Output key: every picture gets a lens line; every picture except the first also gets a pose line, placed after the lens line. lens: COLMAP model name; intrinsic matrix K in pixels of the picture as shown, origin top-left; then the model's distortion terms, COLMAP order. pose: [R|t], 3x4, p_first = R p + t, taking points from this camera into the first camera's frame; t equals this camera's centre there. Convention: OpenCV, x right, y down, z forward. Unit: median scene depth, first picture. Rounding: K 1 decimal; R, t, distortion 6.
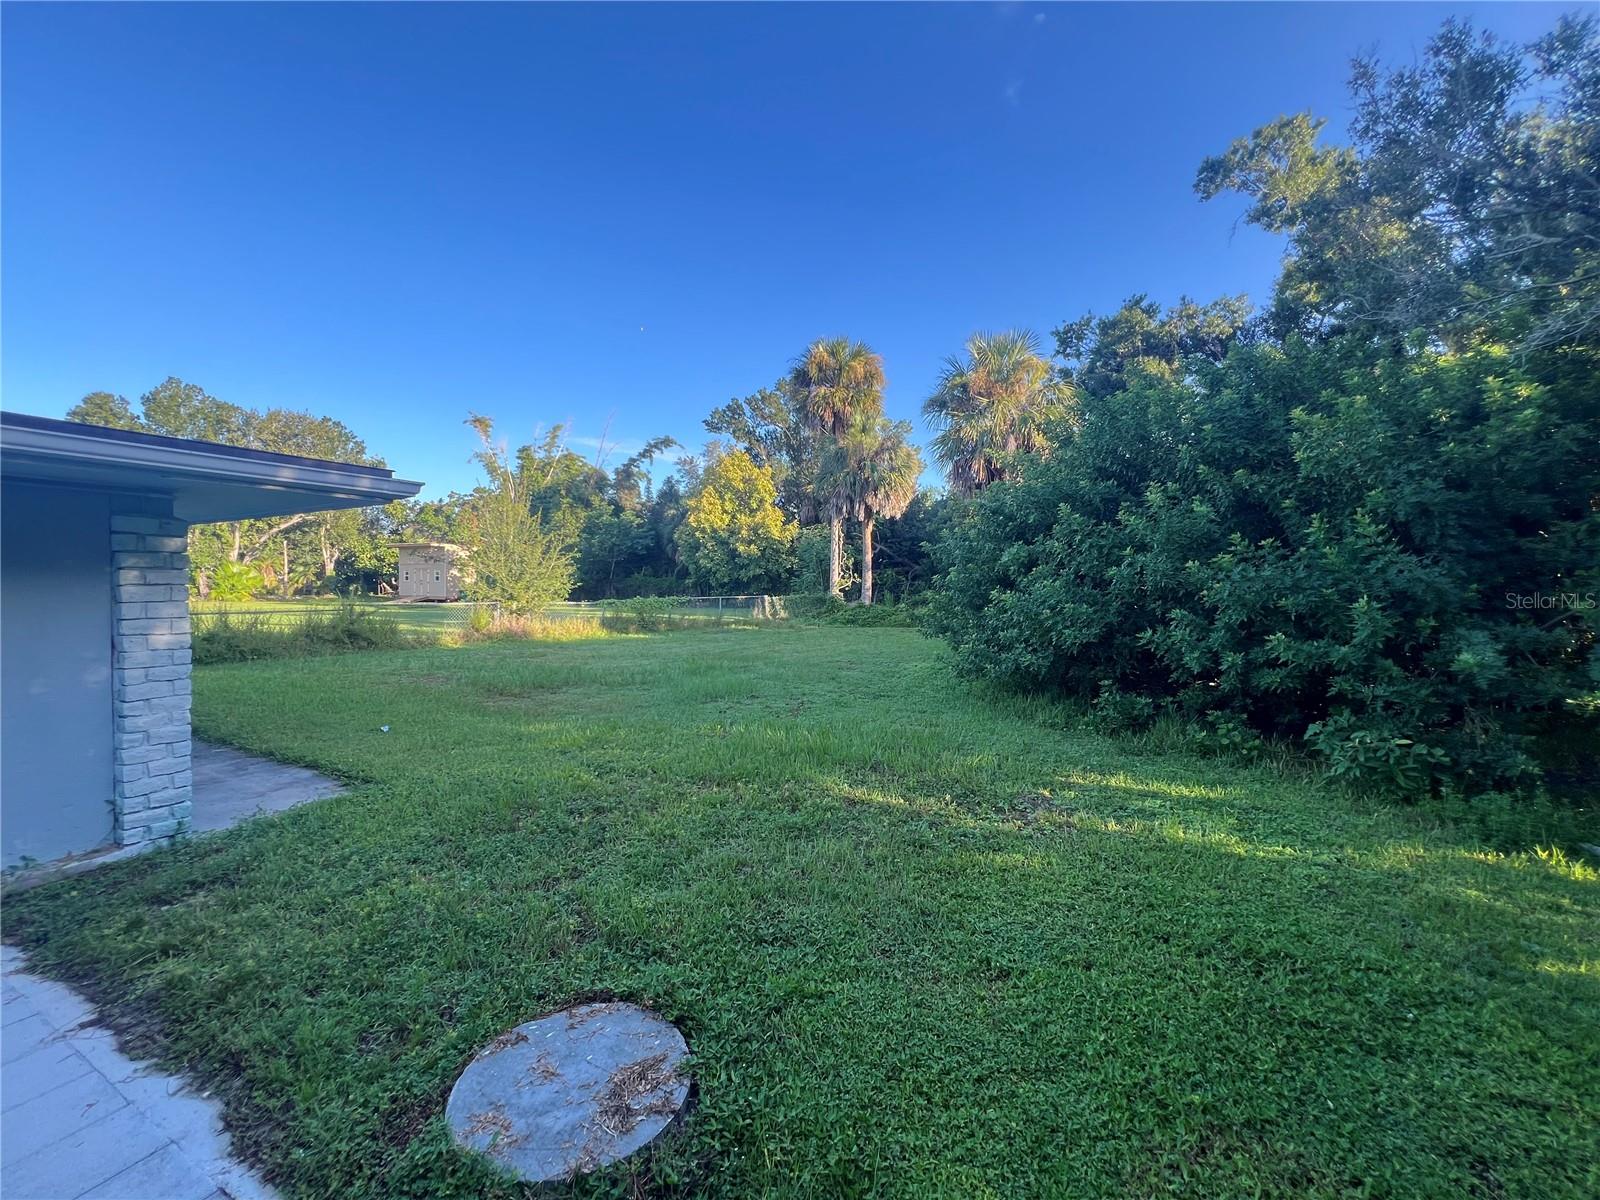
lens RADIAL K [[643.8, 0, 799.6], [0, 643.8, 602.7], [0, 0, 1]] dist [0.001484, -0.000085]
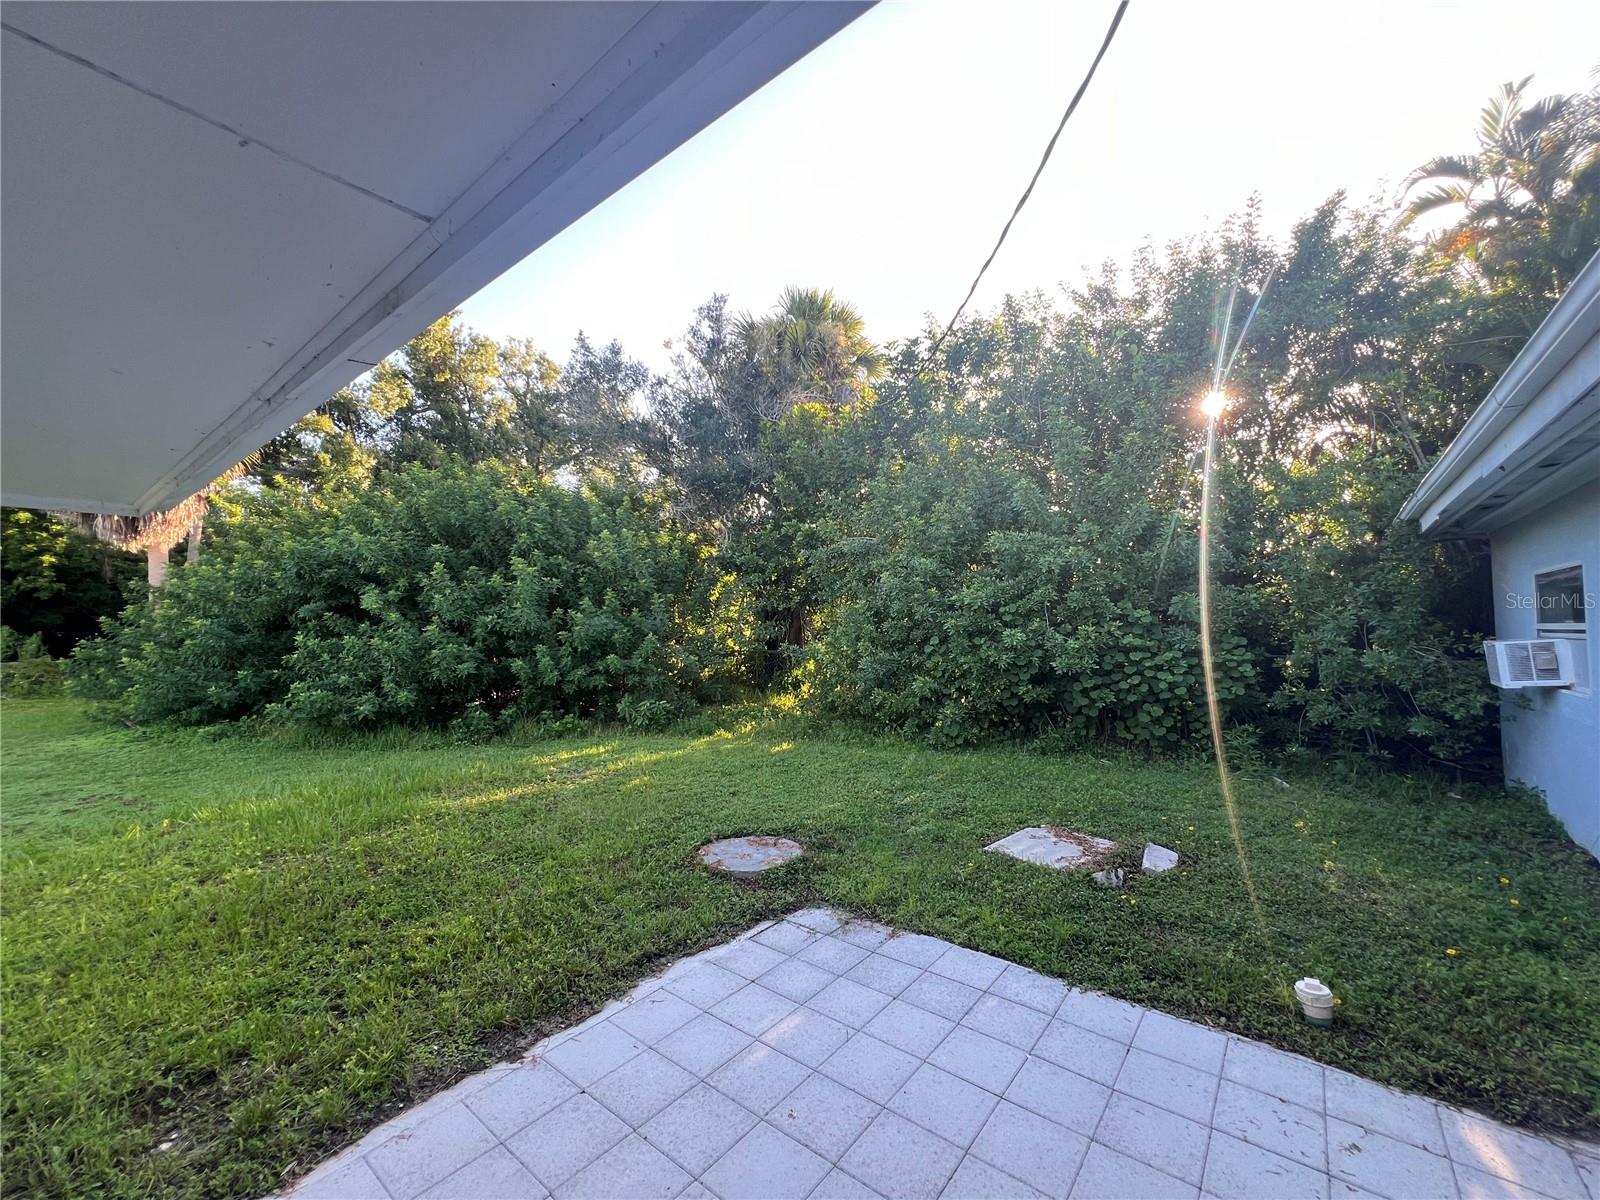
lens RADIAL K [[643.8, 0, 796.8], [0, 643.8, 598.8], [0, 0, 1]] dist [0.001484, -0.000085]
pose [[0.175980, 0.038471, 0.983642, -1.196944], [0.036015, 0.998315, -0.045489, -0.011631], [-0.983735, 0.043431, 0.174298, 0.200228]]
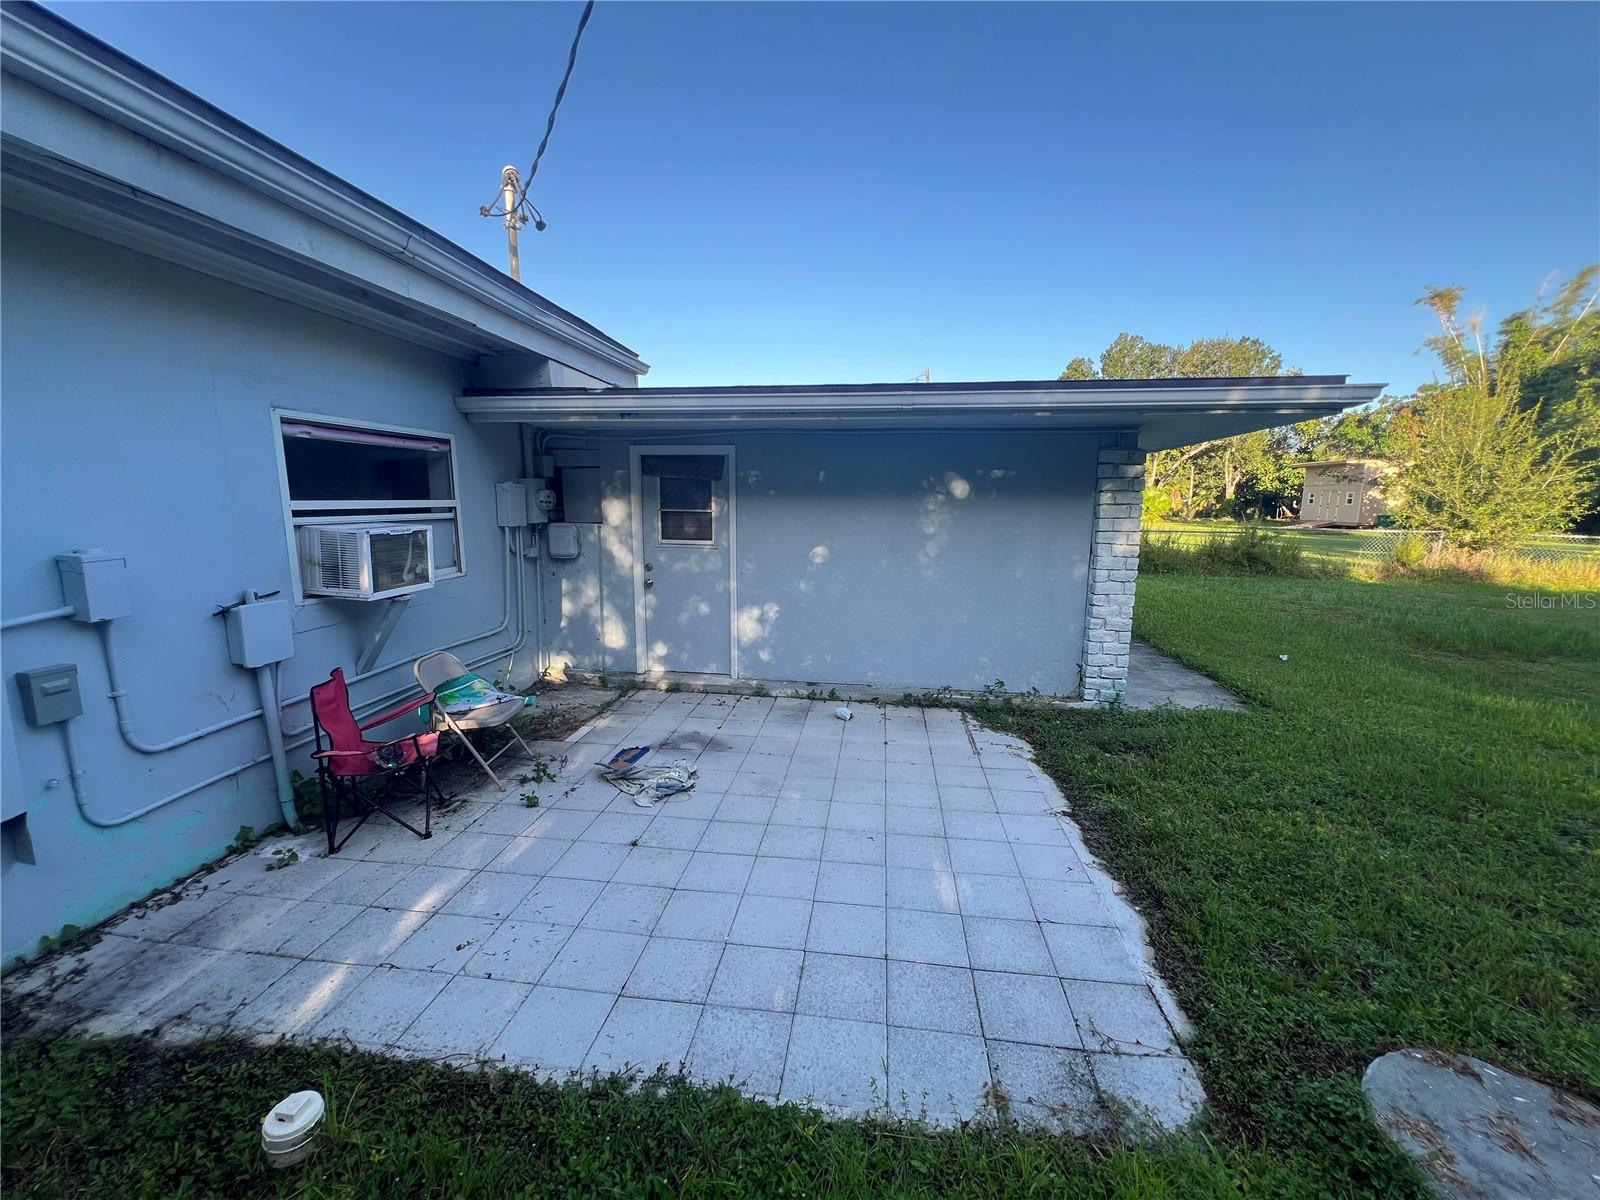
lens RADIAL K [[643.7, 0, 799.0], [0, 643.7, 603.8], [0, 0, 1]] dist [-0.001209, 0.000797]
pose [[0.352230, 0.143983, -0.924772, -0.035297], [-0.032789, 0.989387, 0.141555, 0.006273], [0.935339, -0.019538, 0.353213, -0.027392]]
